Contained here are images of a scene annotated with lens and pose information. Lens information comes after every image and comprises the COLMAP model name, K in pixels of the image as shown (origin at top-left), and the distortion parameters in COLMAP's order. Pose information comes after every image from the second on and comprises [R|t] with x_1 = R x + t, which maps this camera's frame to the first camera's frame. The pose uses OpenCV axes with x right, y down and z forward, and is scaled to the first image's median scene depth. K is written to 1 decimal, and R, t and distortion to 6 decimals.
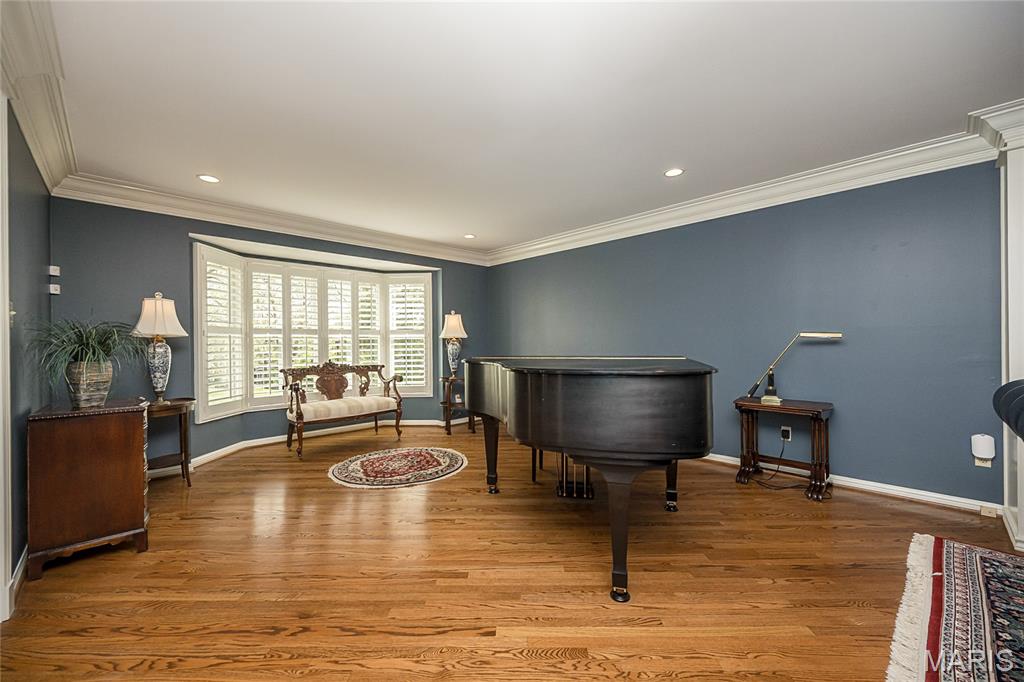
lens RADIAL K [[401.3, 0, 512.0], [0, 401.3, 341.0], [0, 0, 1]] dist [-0.001481, -0.000279]
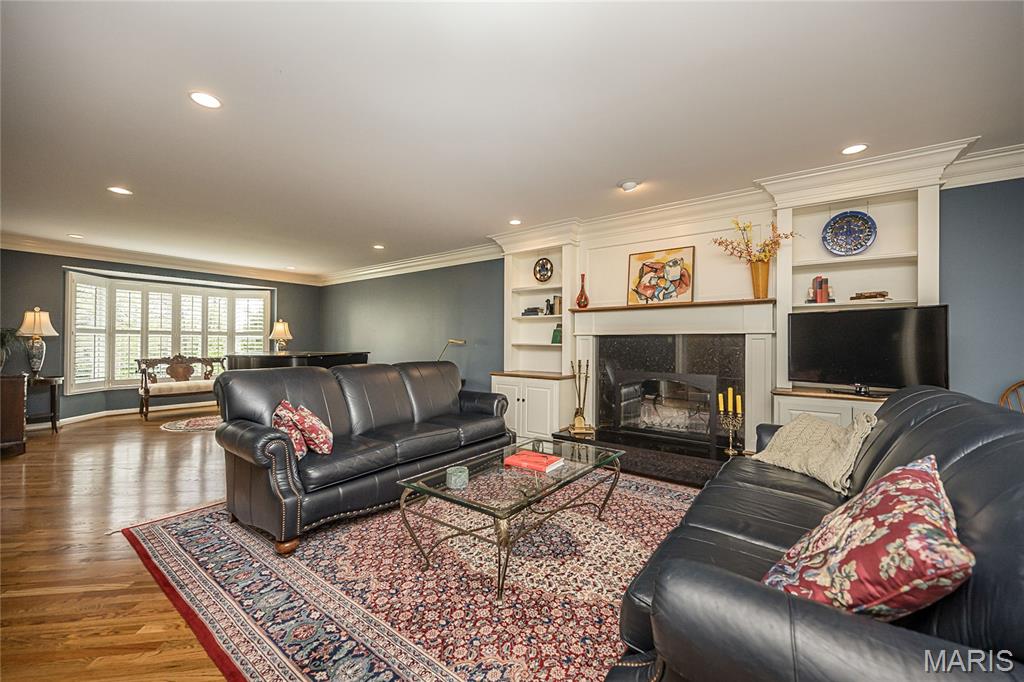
lens RADIAL K [[407.9, 0, 518.7], [0, 407.9, 337.3], [0, 0, 1]] dist [-0.003460, -0.000337]
pose [[0.989333, 0.018343, 0.144510, 0.584881], [-0.016211, 0.999742, -0.015921, -0.005799], [-0.144765, 0.013409, 0.989375, -0.653488]]
